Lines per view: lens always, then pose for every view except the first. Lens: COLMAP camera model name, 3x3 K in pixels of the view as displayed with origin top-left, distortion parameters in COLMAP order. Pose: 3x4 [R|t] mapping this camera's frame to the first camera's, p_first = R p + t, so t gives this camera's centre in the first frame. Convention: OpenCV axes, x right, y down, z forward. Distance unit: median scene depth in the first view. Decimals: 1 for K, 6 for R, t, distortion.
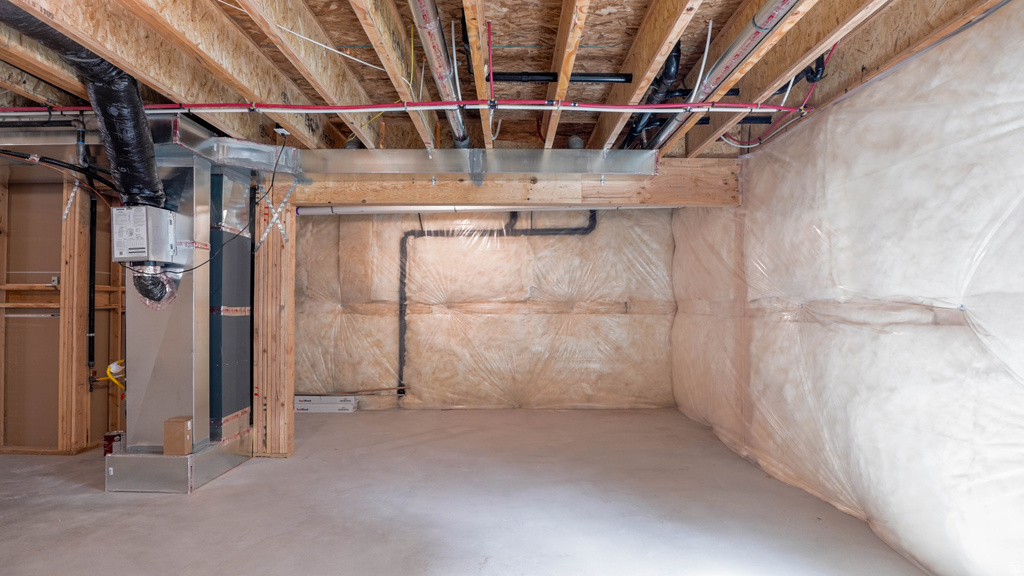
lens RADIAL K [[554.2, 0, 511.6], [0, 554.2, 290.6], [0, 0, 1]] dist [-0.038117, 0.009220]
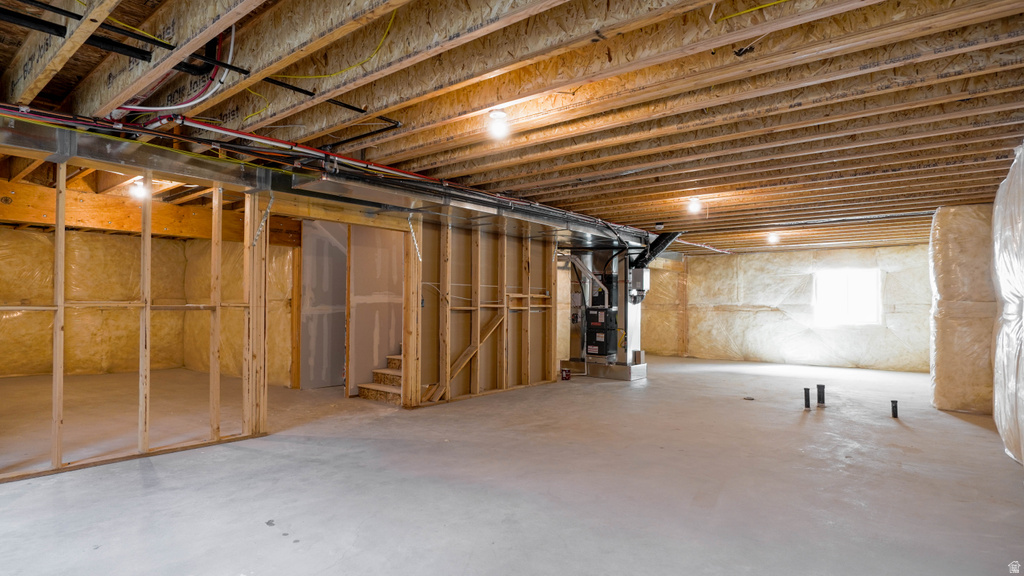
lens RADIAL K [[554.2, 0, 508.0], [0, 554.2, 291.9], [0, 0, 1]] dist [-0.038117, 0.009220]
pose [[0.640038, 0.020838, 0.768060, -3.903864], [-0.026922, 0.999627, -0.004687, -0.015911], [-0.767871, -0.017678, 0.640360, -0.269573]]
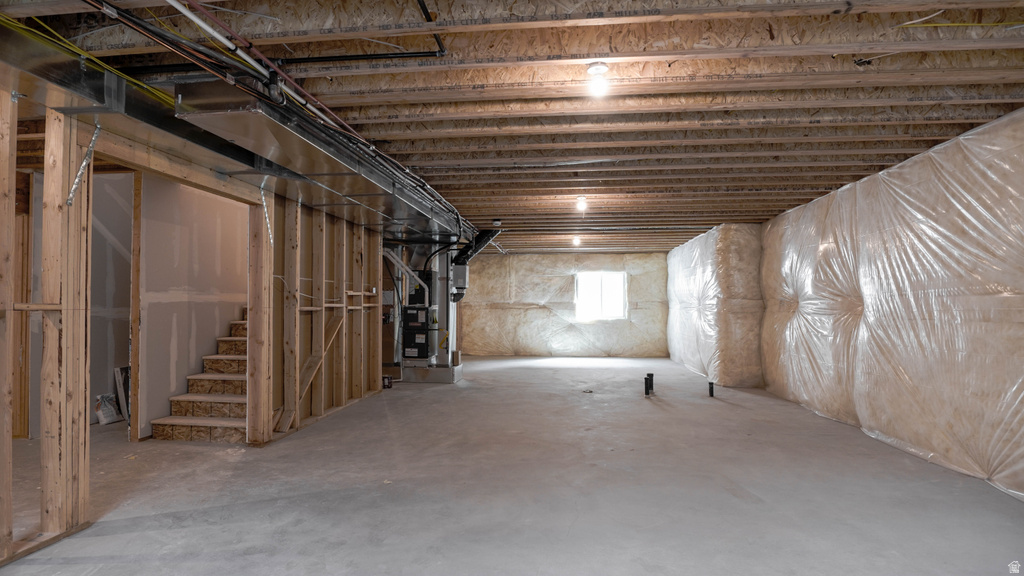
lens RADIAL K [[554.2, 0, 511.3], [0, 554.2, 290.9], [0, 0, 1]] dist [-0.038117, 0.009220]
pose [[0.119011, 0.022457, 0.992639, -3.977057], [-0.028271, 0.999415, -0.019221, 0.006749], [-0.992490, -0.025776, 0.119576, 0.572677]]
